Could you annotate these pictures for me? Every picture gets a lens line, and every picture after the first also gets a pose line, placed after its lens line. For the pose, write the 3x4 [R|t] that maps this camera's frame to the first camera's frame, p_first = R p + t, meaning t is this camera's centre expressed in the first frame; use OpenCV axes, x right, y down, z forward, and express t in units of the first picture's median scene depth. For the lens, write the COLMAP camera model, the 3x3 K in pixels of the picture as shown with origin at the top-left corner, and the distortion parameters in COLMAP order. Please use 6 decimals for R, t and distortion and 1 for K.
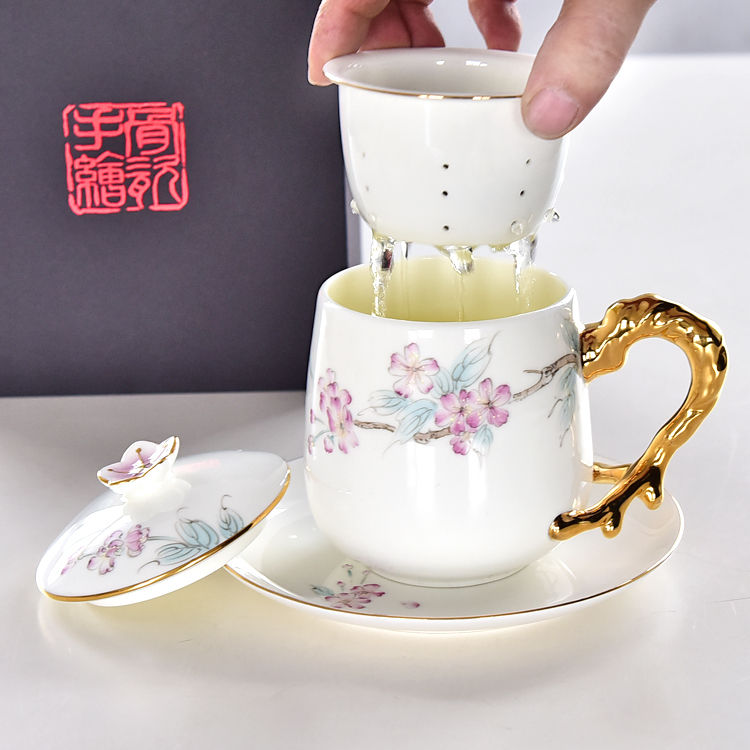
lens RADIAL K [[2213.3, 0, 375.0], [0, 2213.3, 375.0], [0, 0, 1]] dist [0.135920, 0.728107]
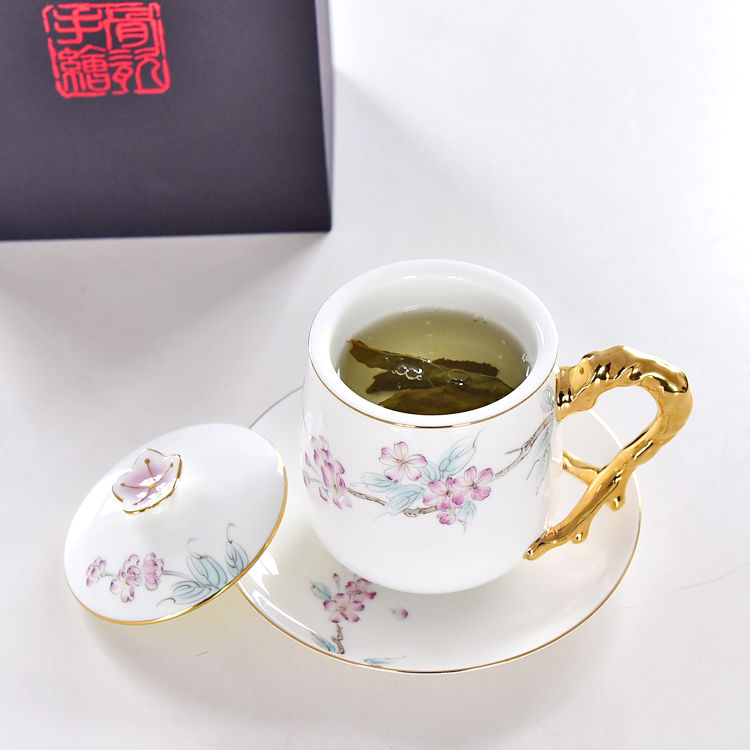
lens RADIAL K [[1678.9, 0, 375.0], [0, 1678.9, 375.0], [0, 0, 1]] dist [0.051099, 0.497528]
pose [[0.999273, -0.028893, 0.024878, -0.014093], [0.015708, 0.906515, 0.421881, -0.360764], [-0.034742, -0.421183, 0.906310, 0.269760]]
